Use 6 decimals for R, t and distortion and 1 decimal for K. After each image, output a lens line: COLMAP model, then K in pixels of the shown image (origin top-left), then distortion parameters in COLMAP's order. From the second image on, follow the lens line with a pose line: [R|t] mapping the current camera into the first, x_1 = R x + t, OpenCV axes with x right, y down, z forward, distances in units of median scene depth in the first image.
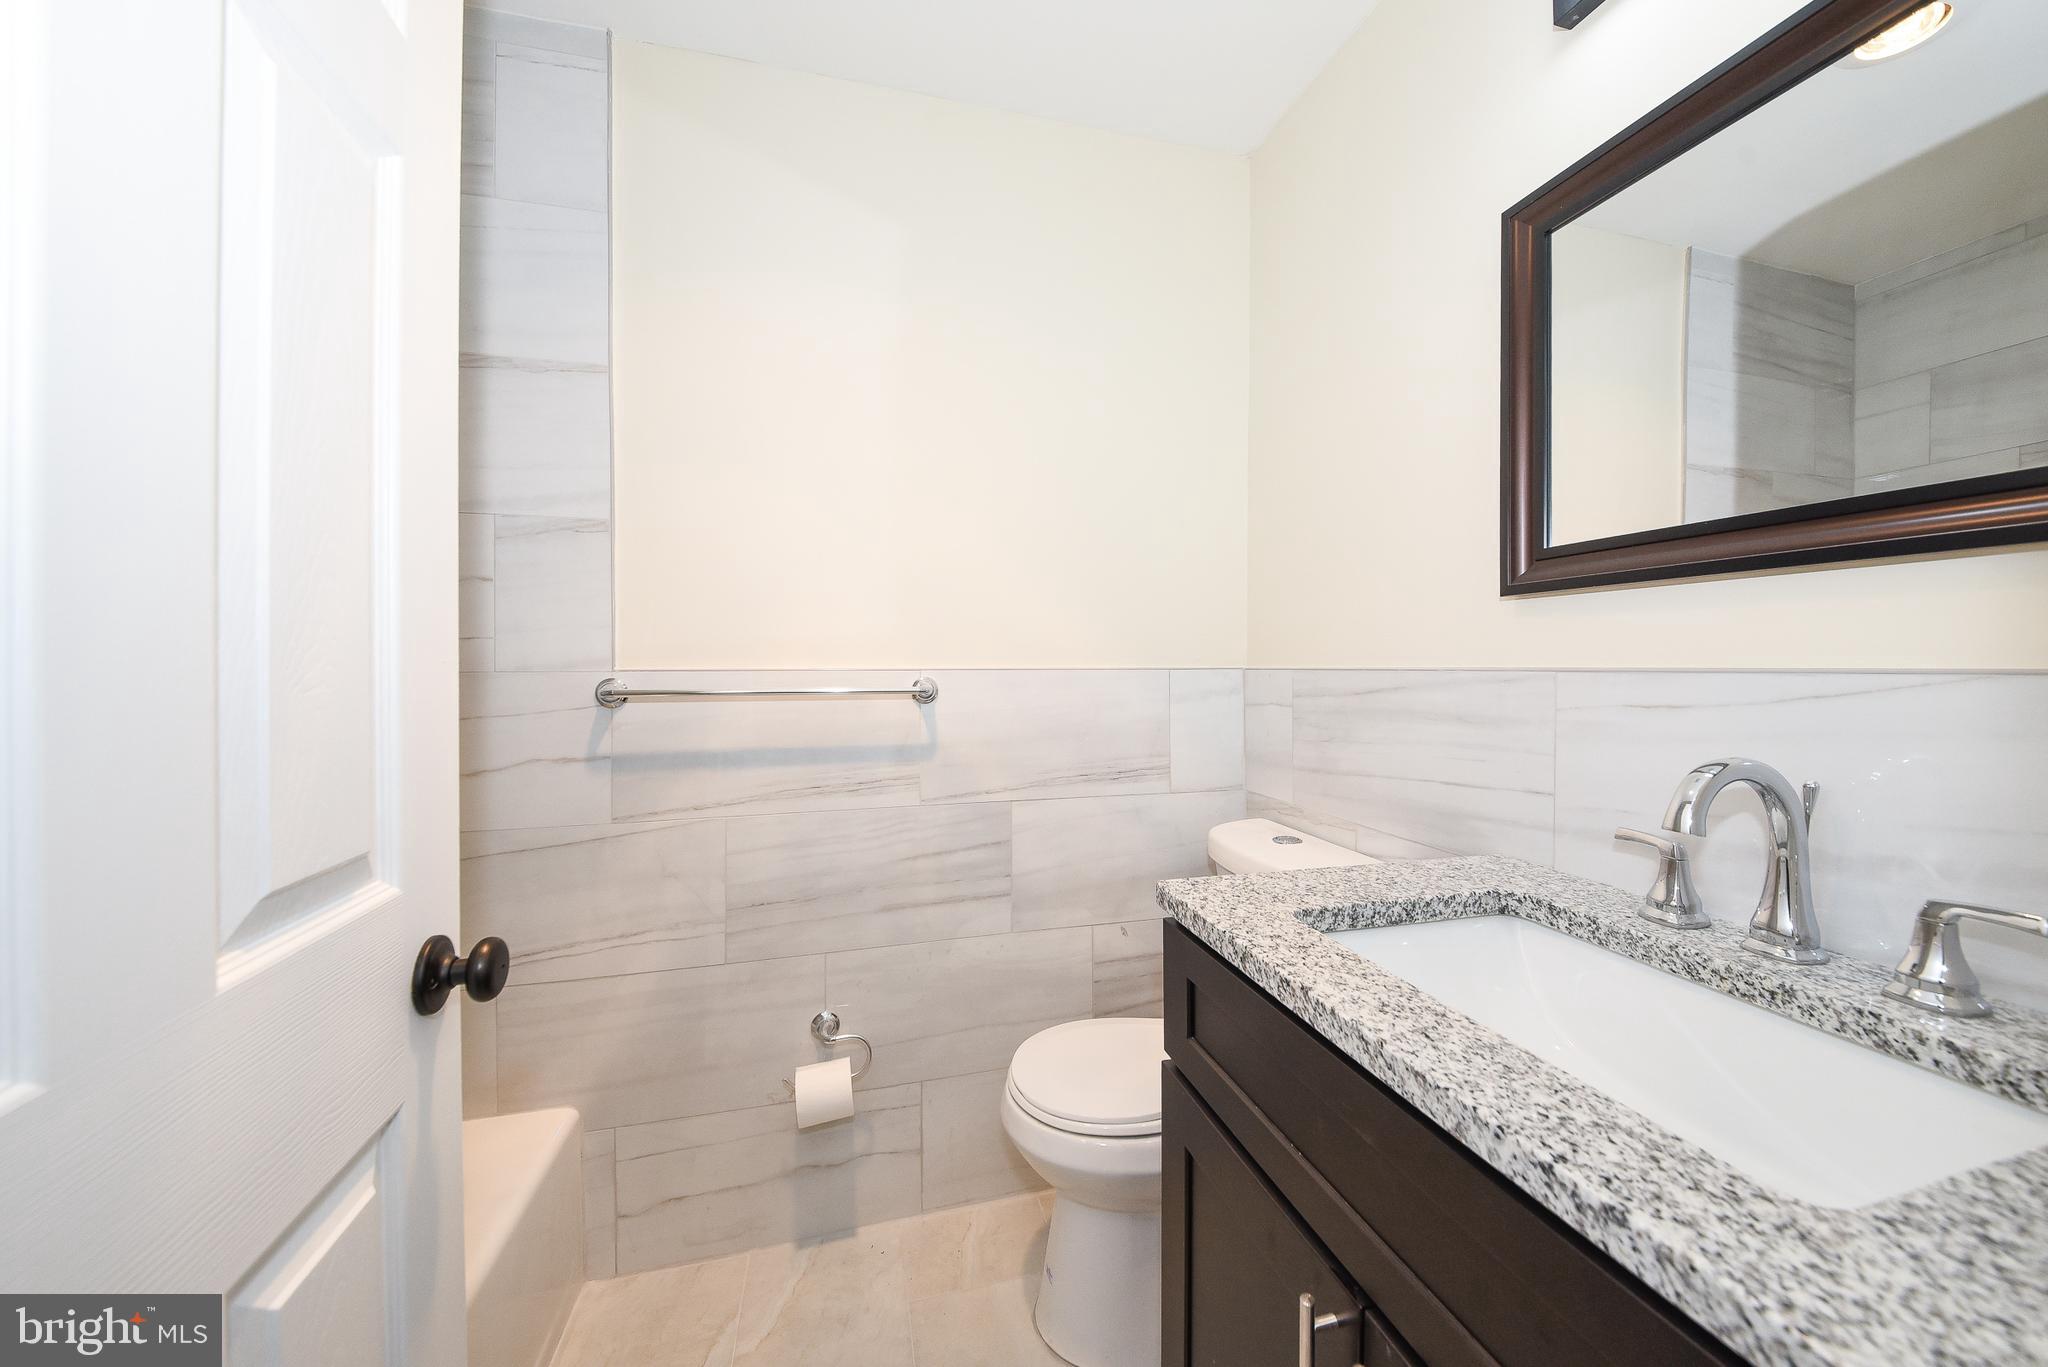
lens RADIAL K [[719.0, 0, 1009.3], [0, 719.0, 669.9], [0, 0, 1]] dist [-0.001591, -0.000286]
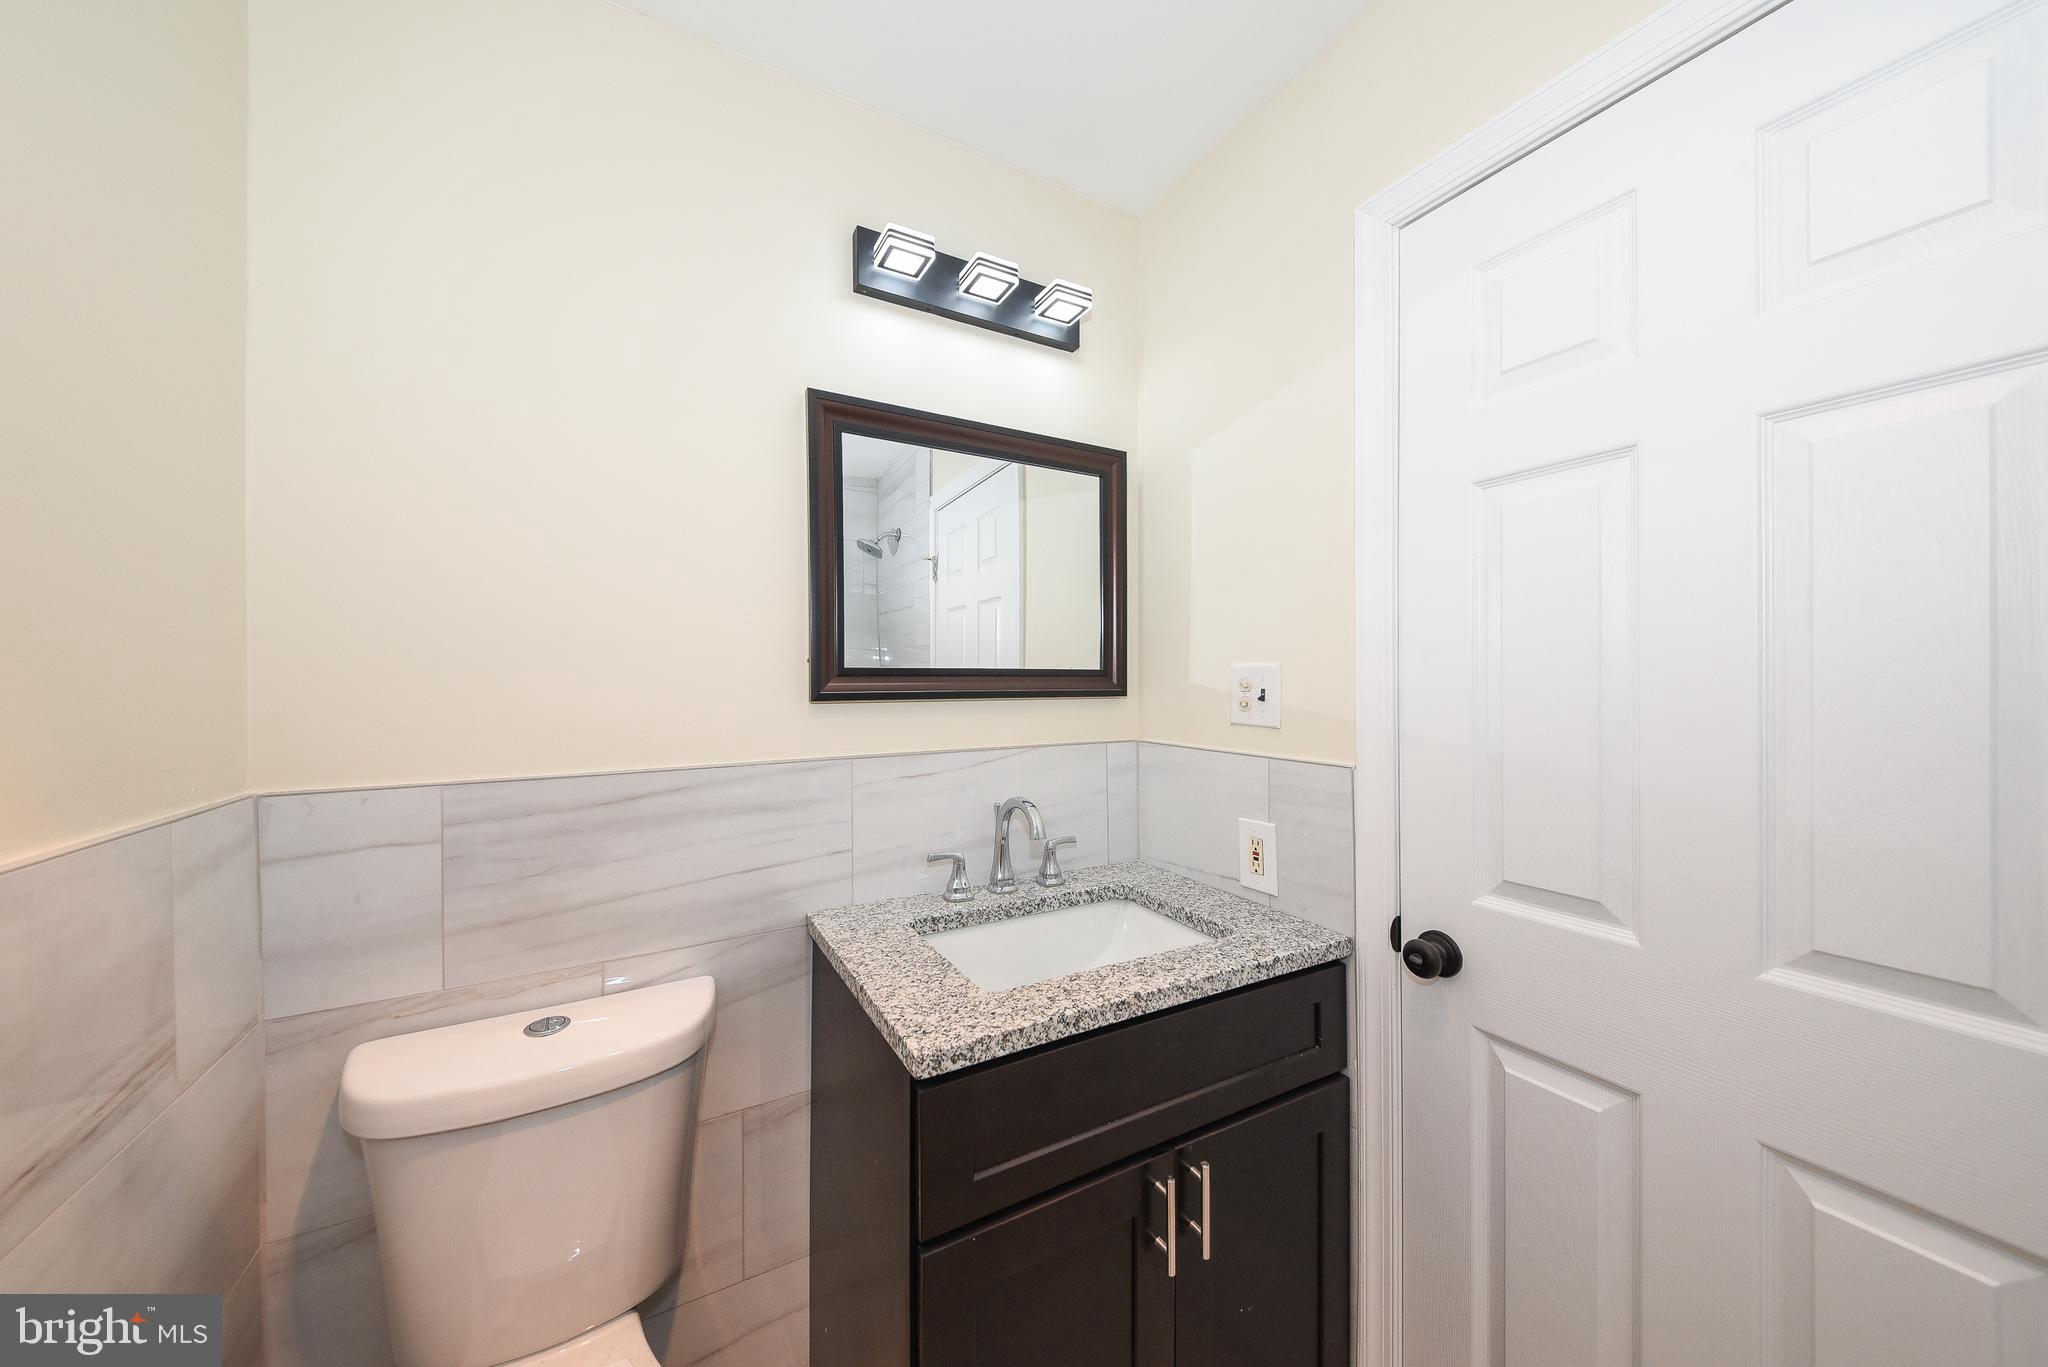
lens RADIAL K [[719.0, 0, 1012.8], [0, 719.0, 683.4], [0, 0, 1]] dist [-0.001591, -0.000286]
pose [[-0.262005, -0.003869, 0.965059, -0.752867], [0.022194, 0.999703, 0.010034, -0.176421], [-0.964811, 0.024048, -0.261842, 1.275134]]
